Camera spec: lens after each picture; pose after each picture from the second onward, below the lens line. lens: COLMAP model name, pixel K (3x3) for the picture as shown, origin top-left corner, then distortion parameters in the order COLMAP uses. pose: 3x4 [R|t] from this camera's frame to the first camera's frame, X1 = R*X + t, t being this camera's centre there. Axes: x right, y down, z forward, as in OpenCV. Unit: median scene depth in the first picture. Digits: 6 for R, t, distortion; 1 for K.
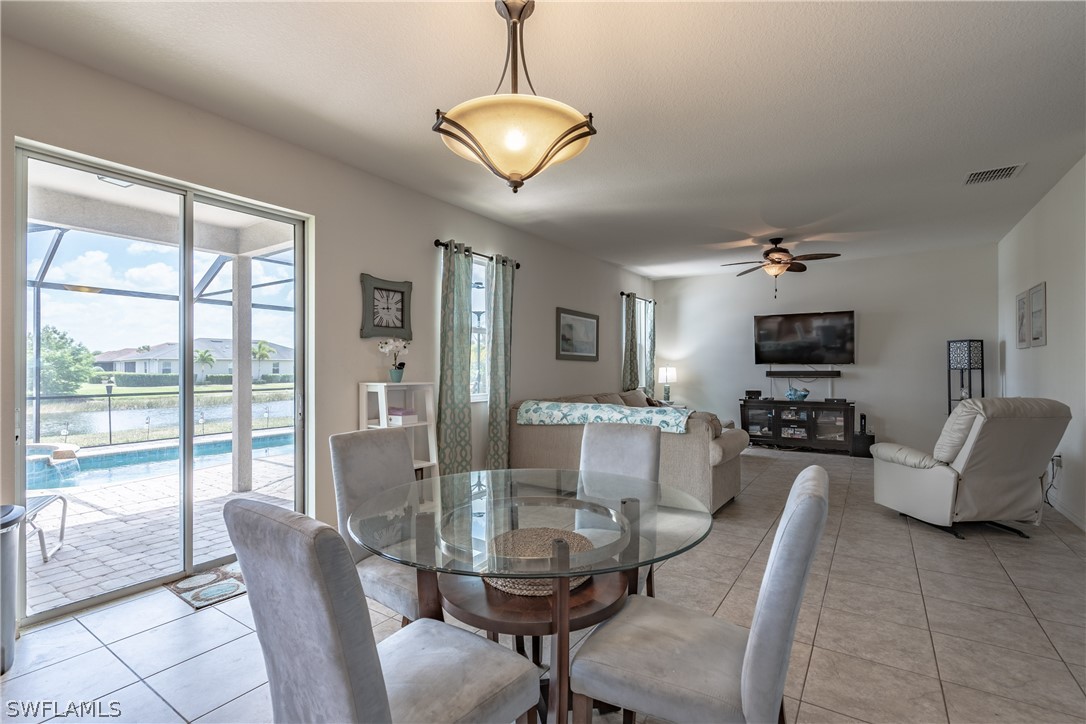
lens RADIAL K [[489.8, 0, 538.5], [0, 489.8, 367.4], [0, 0, 1]] dist [-0.001384, 0.000266]
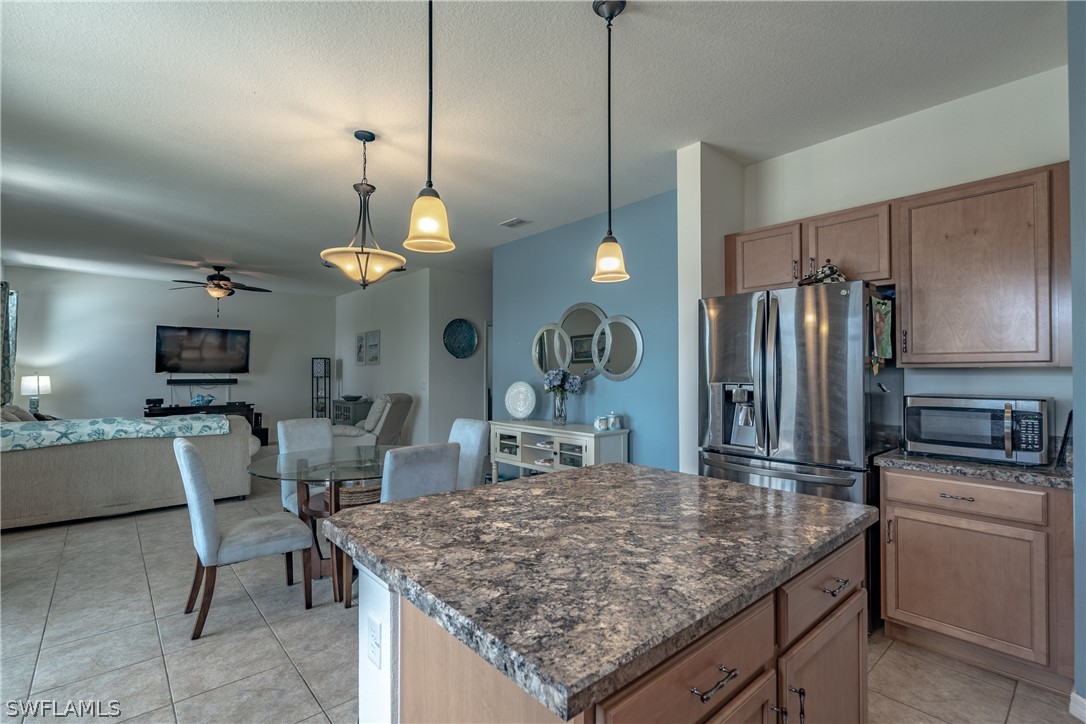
lens RADIAL K [[500.4, 0, 536.3], [0, 500.4, 361.9], [0, 0, 1]] dist [0.000172, 0.000036]
pose [[0.255977, 0.023580, 0.966395, -0.450063], [-0.004805, 0.999721, -0.023120, -0.011005], [-0.966671, 0.001274, 0.256019, -0.033683]]
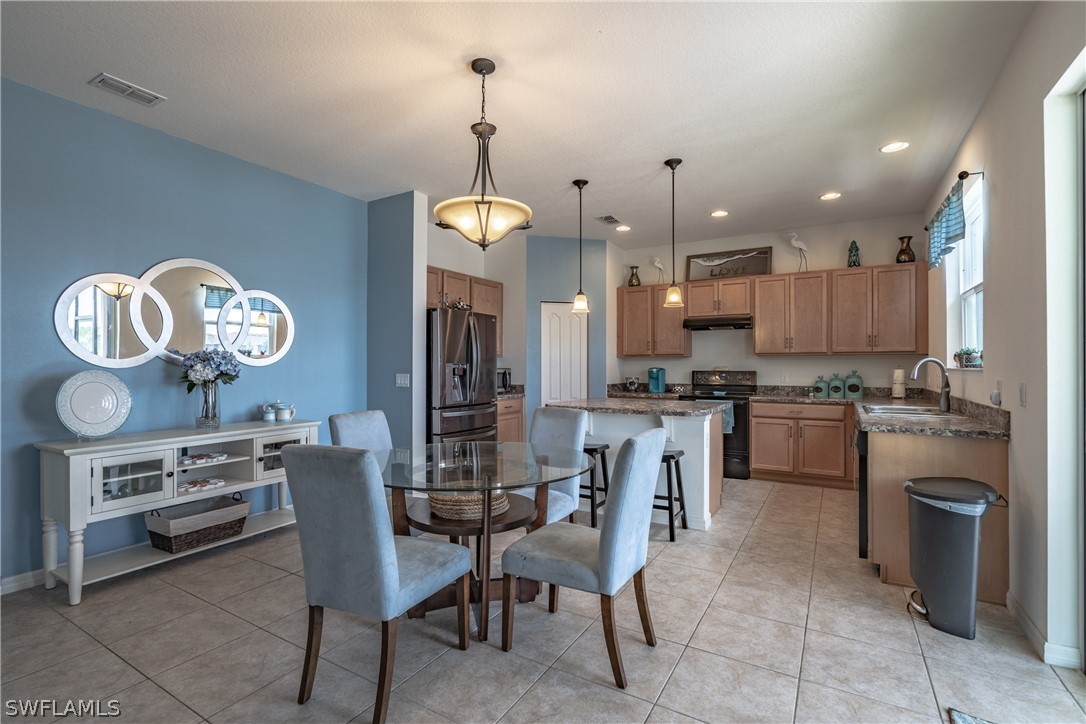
lens RADIAL K [[500.4, 0, 536.3], [0, 500.4, 361.9], [0, 0, 1]] dist [0.000172, 0.000036]
pose [[-0.998347, 0.007230, -0.057015, -0.034573], [0.007737, 0.999932, -0.008684, 0.001902], [0.056948, -0.009110, -0.998336, 0.673370]]
